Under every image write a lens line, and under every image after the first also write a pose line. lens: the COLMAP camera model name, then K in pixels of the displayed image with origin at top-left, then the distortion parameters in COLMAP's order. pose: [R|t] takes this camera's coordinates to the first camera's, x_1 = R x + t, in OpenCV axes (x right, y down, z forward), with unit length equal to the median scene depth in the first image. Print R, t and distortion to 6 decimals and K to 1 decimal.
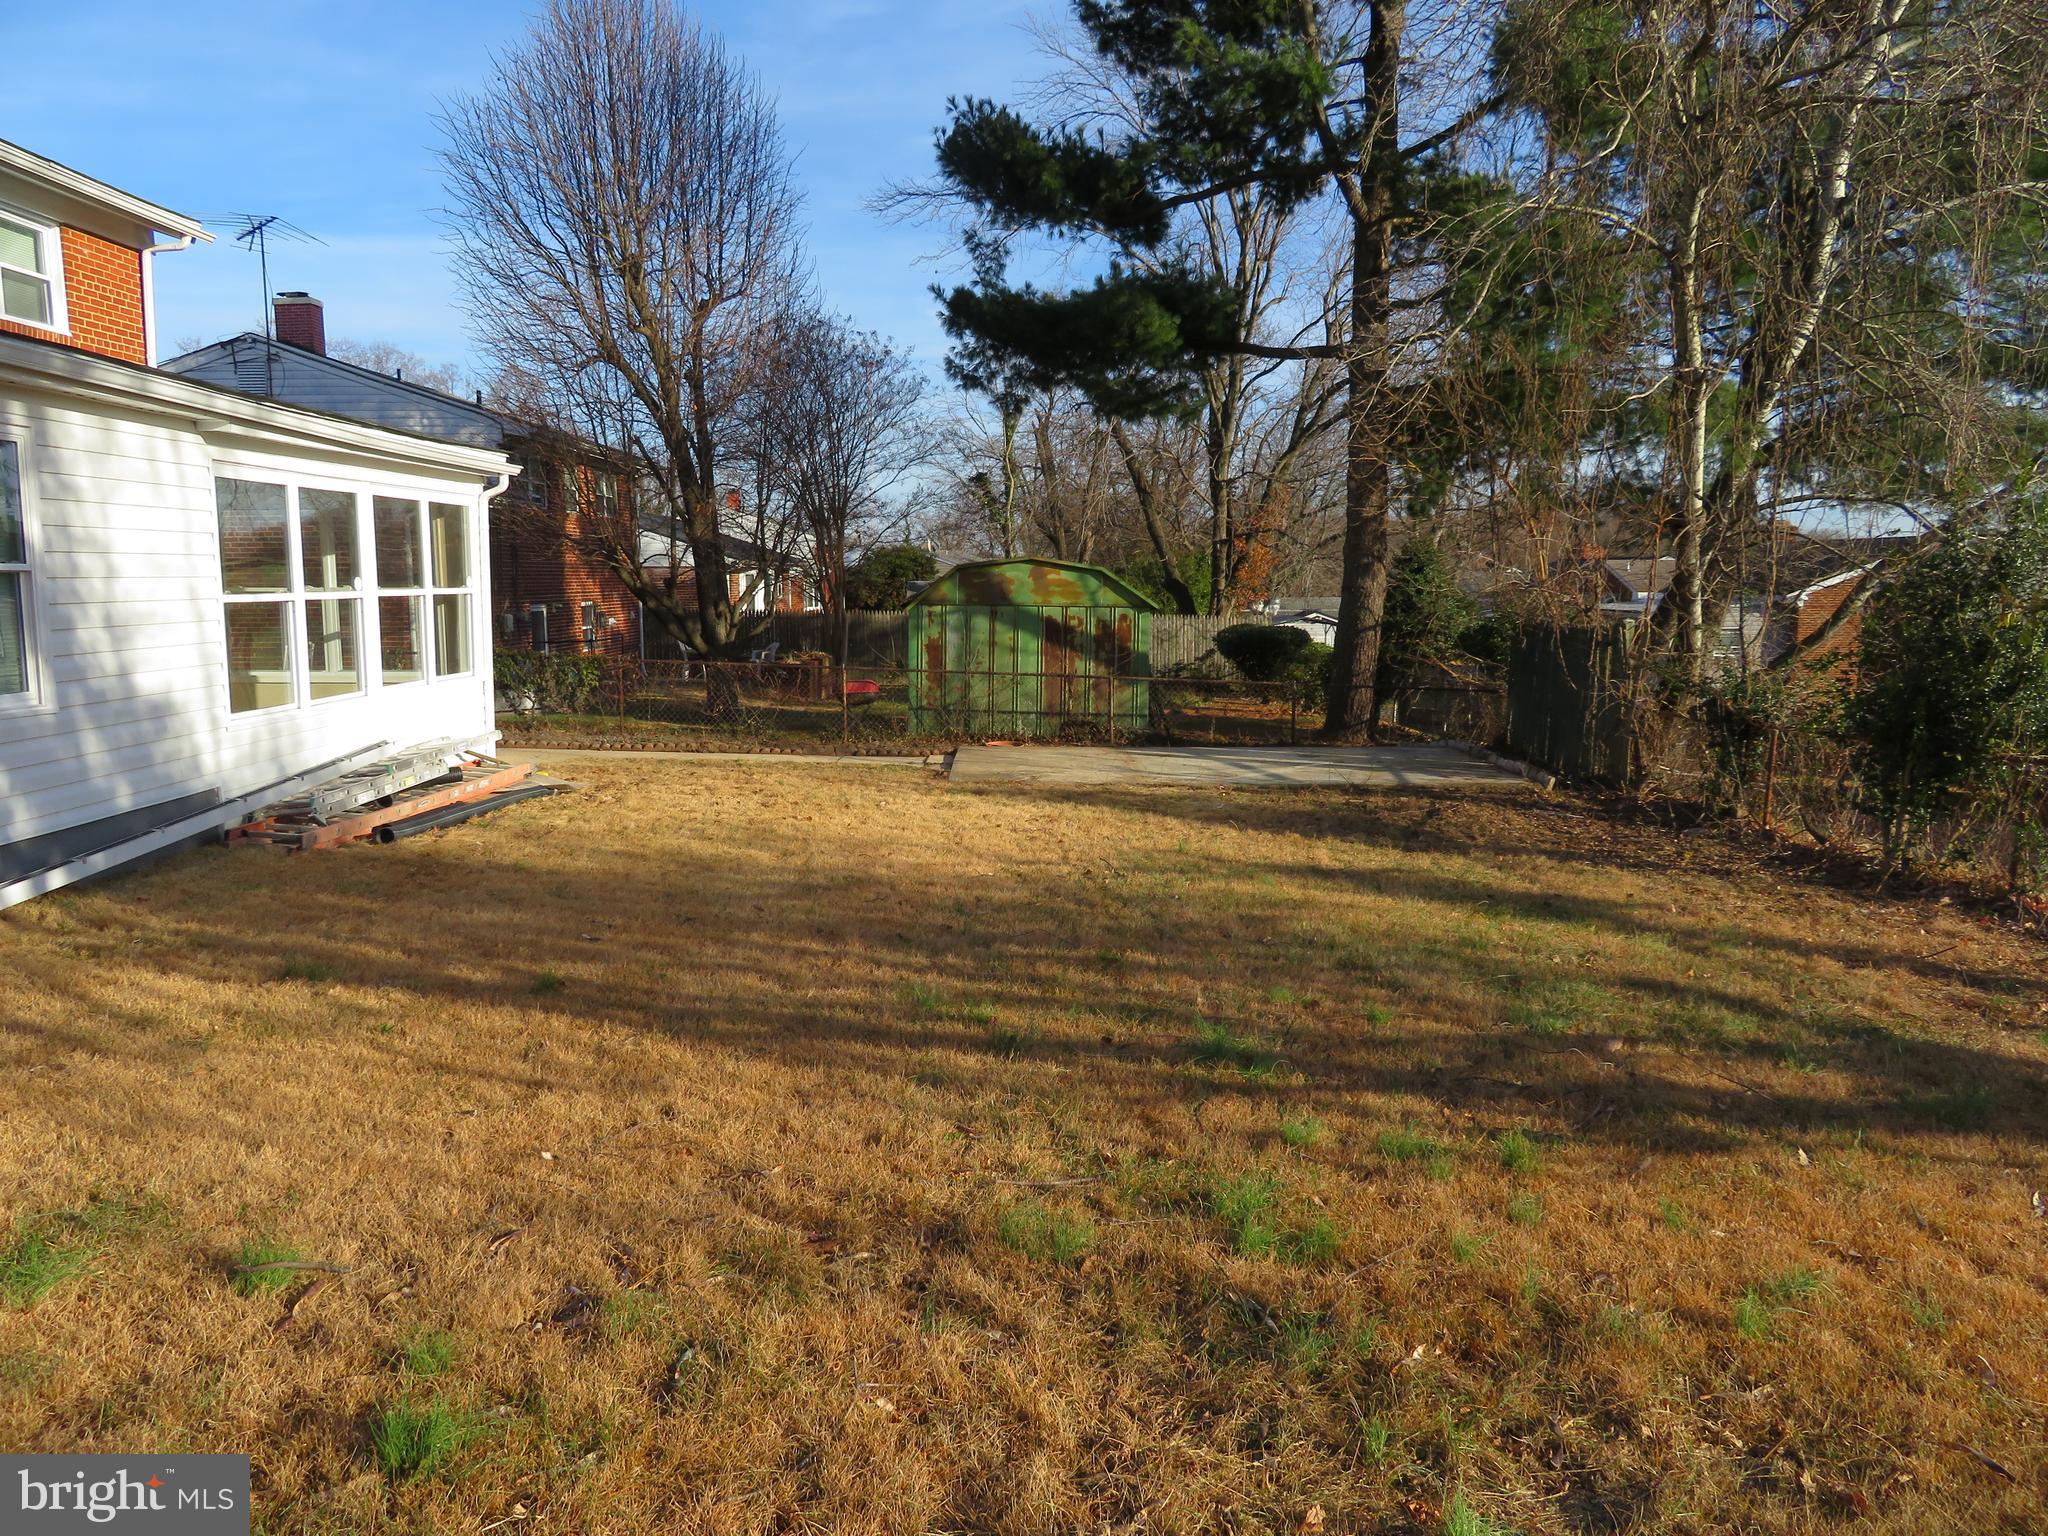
lens RADIAL K [[1459.8, 0, 1024.0], [0, 1459.8, 768.0], [0, 0, 1]] dist [-0.011654, 0.004275]
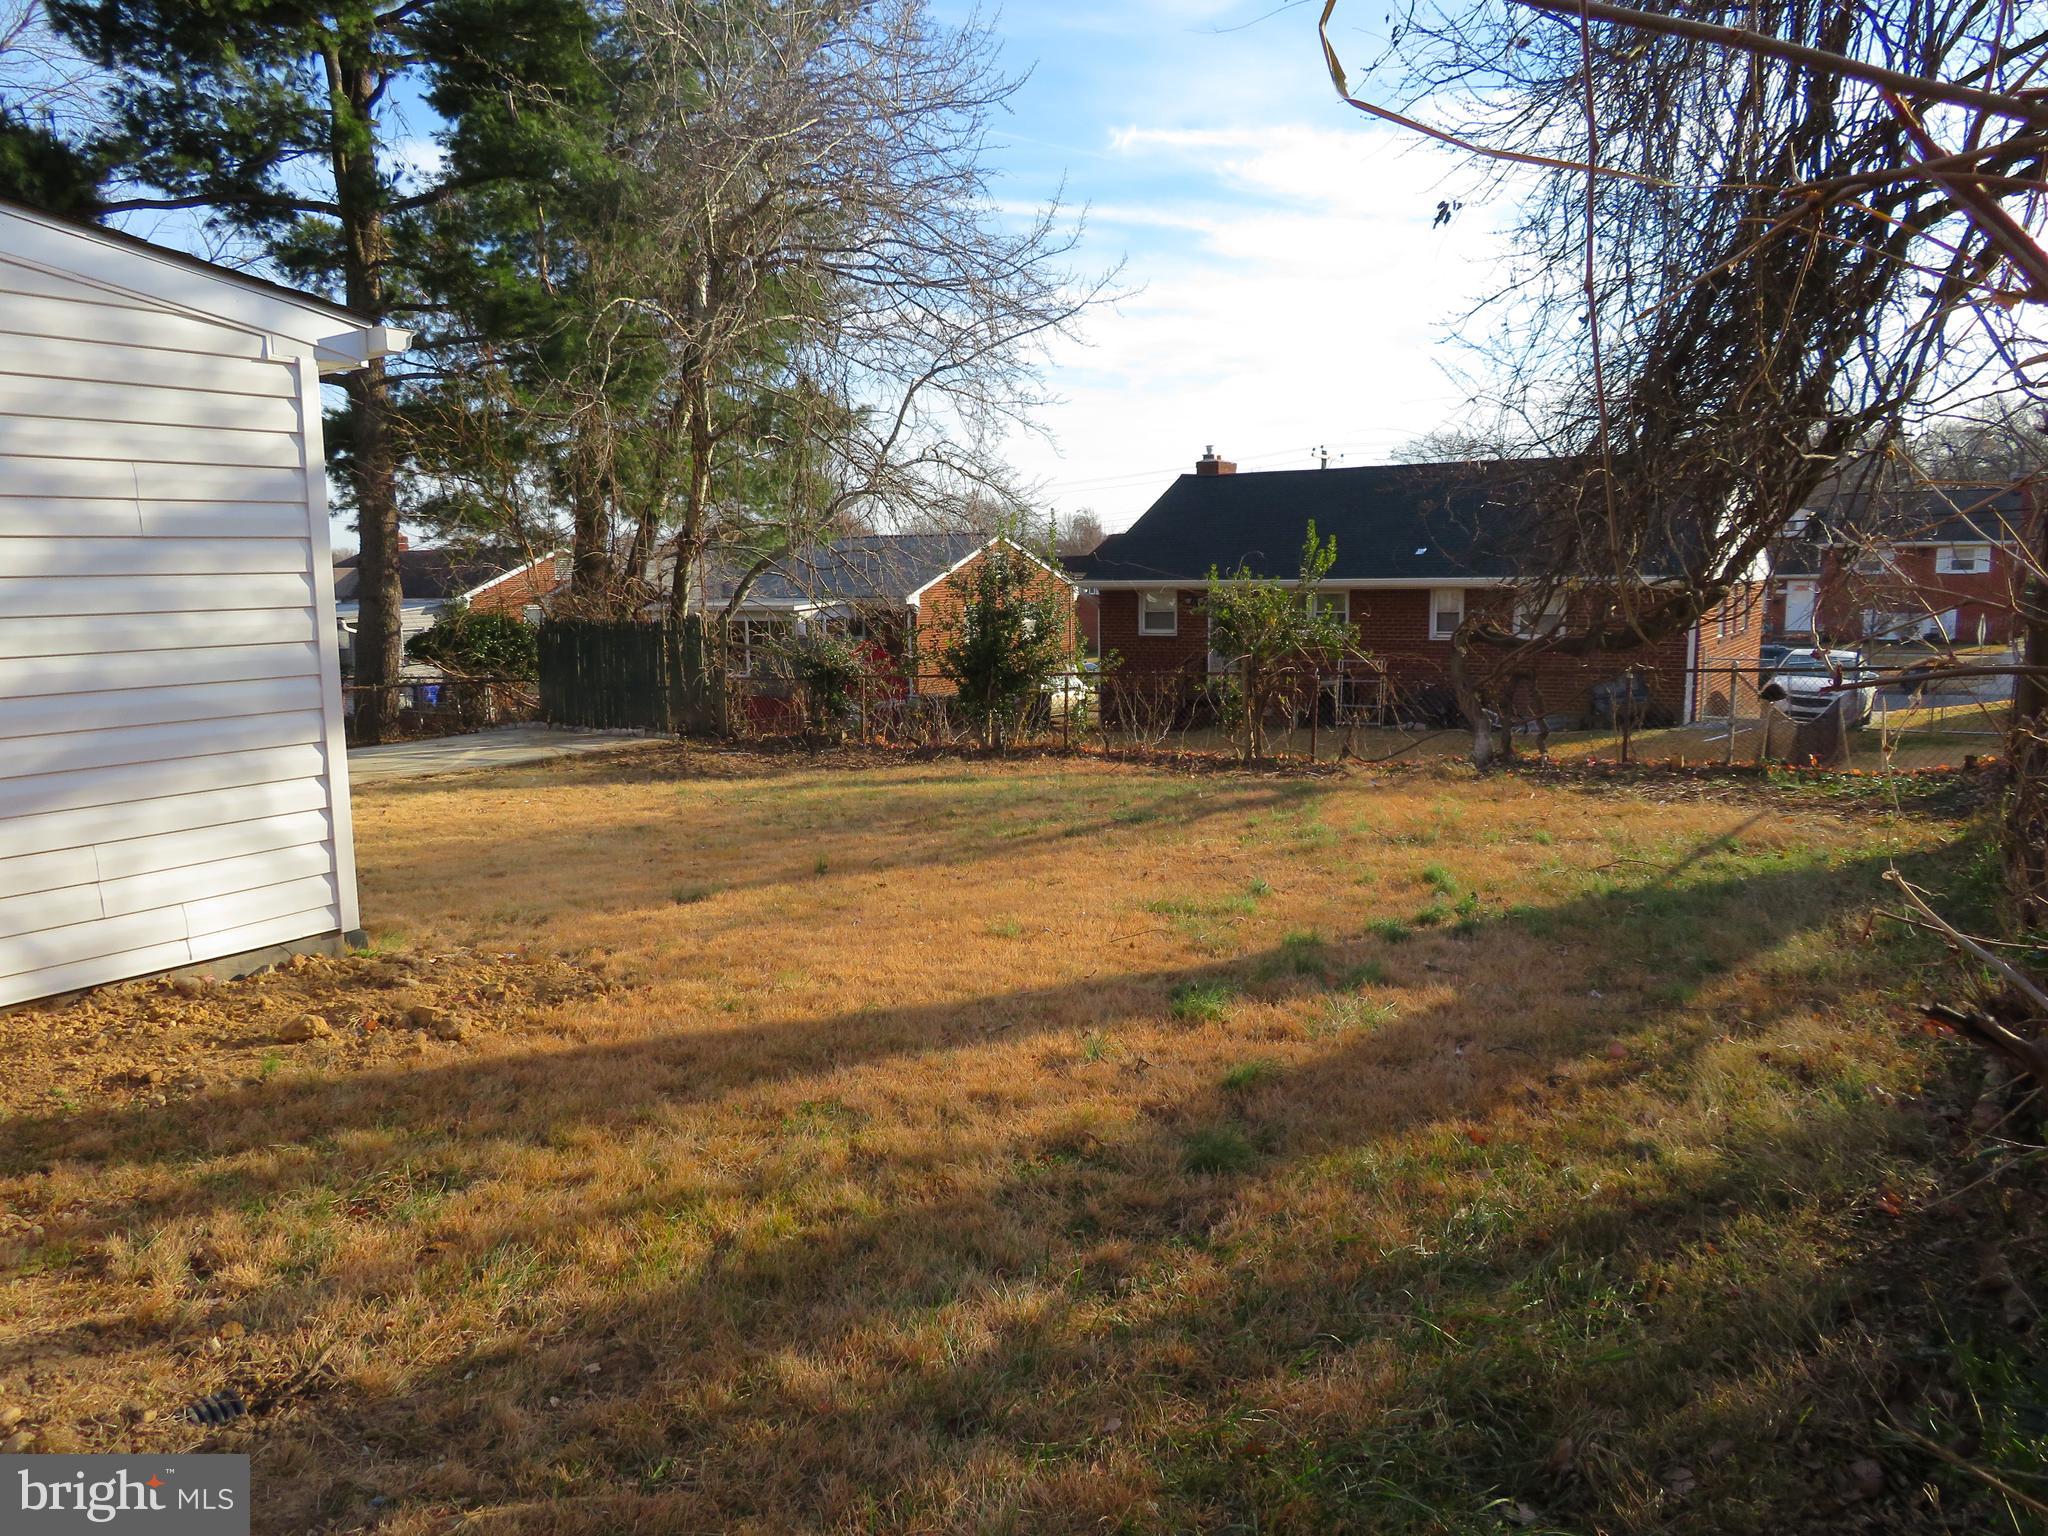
lens RADIAL K [[1459.8, 0, 1024.0], [0, 1459.8, 768.0], [0, 0, 1]] dist [-0.011654, 0.004275]
pose [[0.557865, -0.119440, 0.821292, -0.425156], [0.123230, 0.990541, 0.060350, -0.003427], [-0.820732, 0.067541, 0.567307, -0.004940]]
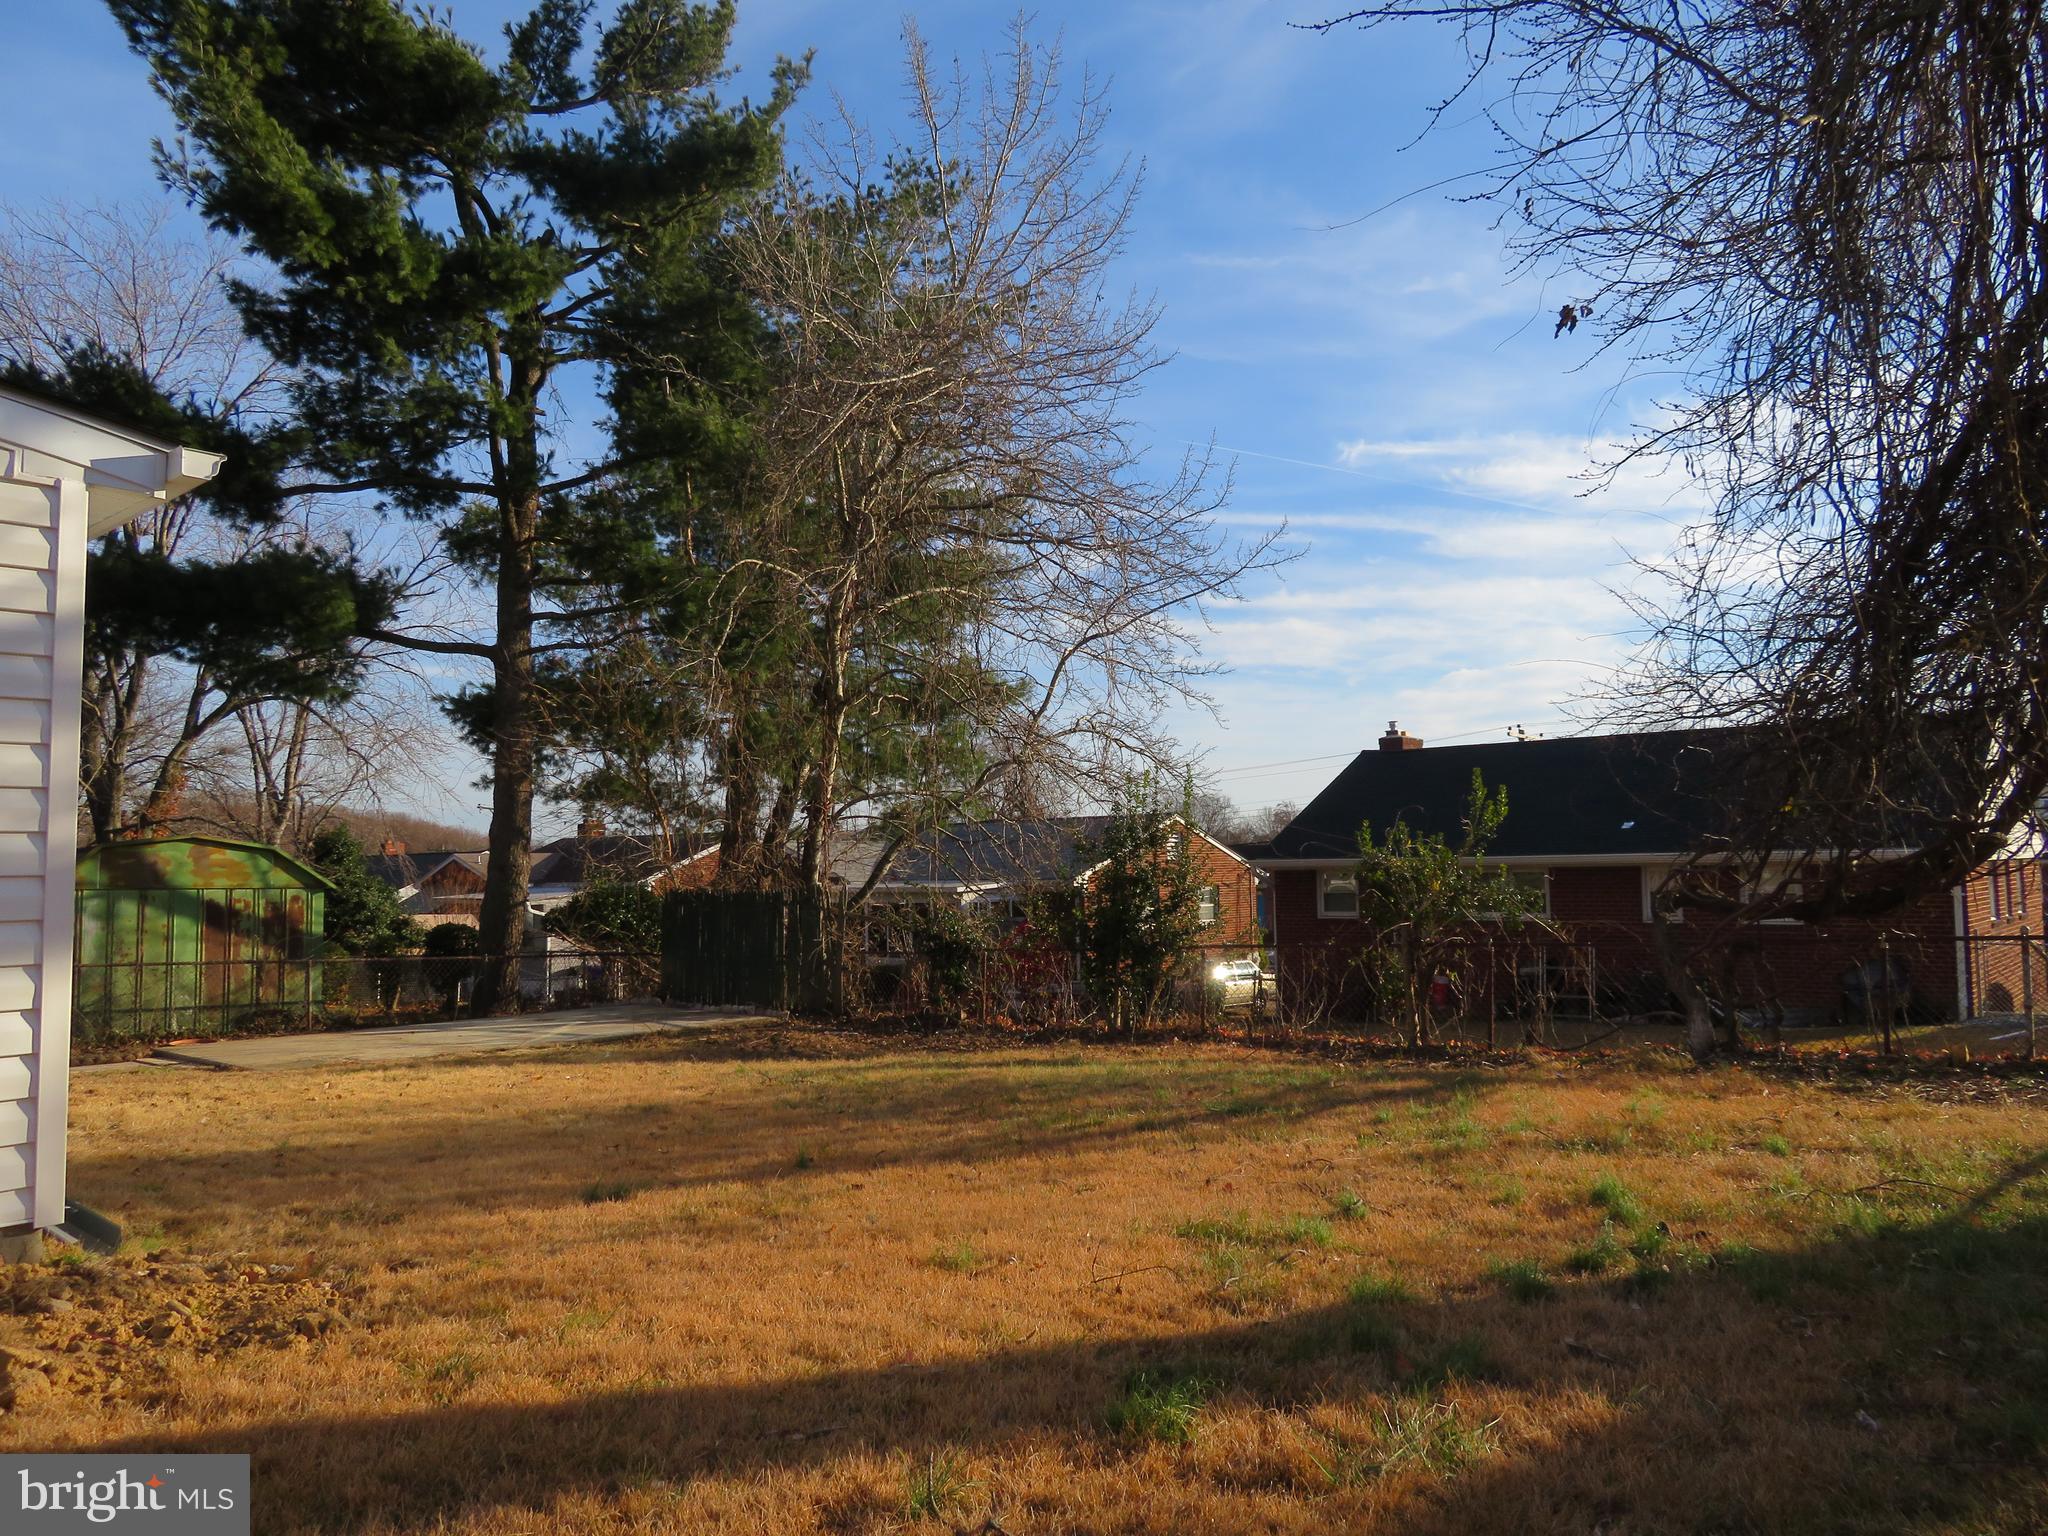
lens RADIAL K [[1459.8, 0, 1024.0], [0, 1459.8, 768.0], [0, 0, 1]] dist [-0.011654, 0.004275]
pose [[0.667283, 0.042035, 0.743617, -0.323194], [0.111821, 0.981435, -0.155822, 0.014367], [-0.736362, 0.187129, 0.650195, 0.017554]]
